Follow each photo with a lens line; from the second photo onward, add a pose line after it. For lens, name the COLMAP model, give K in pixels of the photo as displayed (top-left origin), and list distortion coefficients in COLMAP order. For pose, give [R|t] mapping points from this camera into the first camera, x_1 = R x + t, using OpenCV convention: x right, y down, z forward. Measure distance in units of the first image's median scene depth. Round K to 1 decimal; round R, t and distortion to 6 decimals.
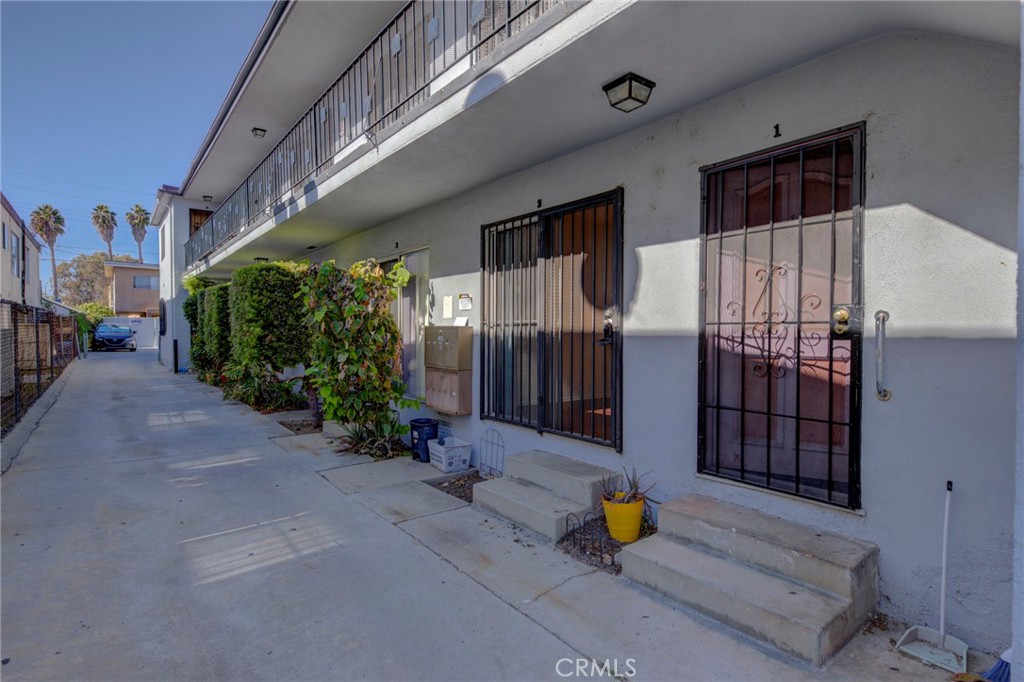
lens RADIAL K [[511.5, 0, 512.0], [0, 511.5, 341.0], [0, 0, 1]] dist [-0.001002, -0.000569]
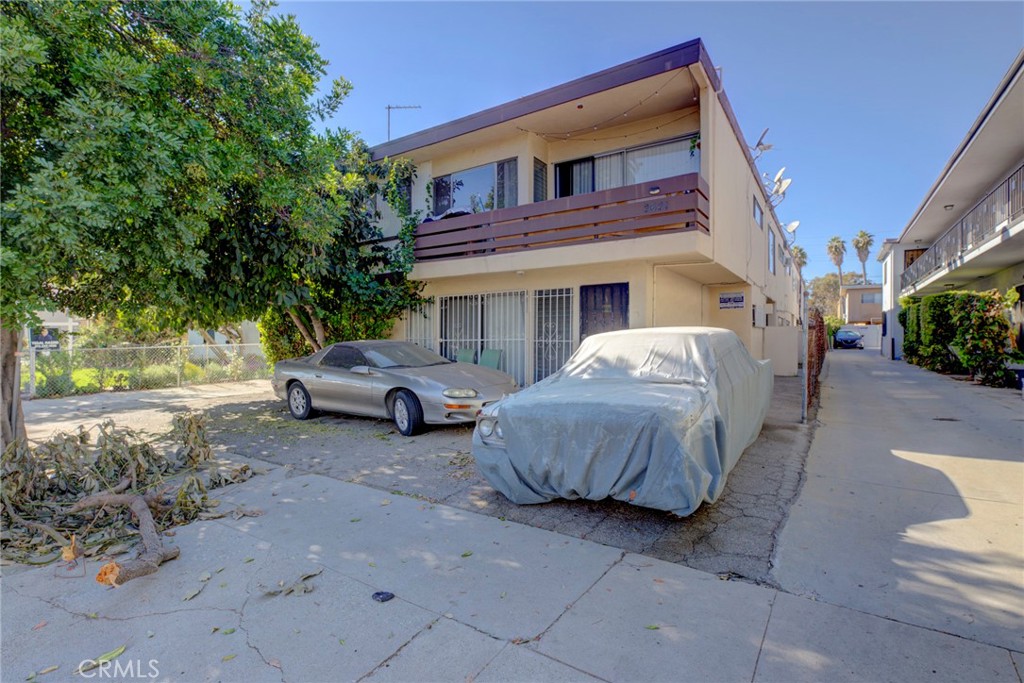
lens RADIAL K [[475.2, 0, 512.0], [0, 475.2, 341.5], [0, 0, 1]] dist [0.001478, -0.000013]
pose [[0.303005, 0.003707, -0.952982, 0.347933], [-0.017939, 0.999837, -0.001815, 0.030690], [0.952820, 0.017646, 0.303022, -0.510378]]
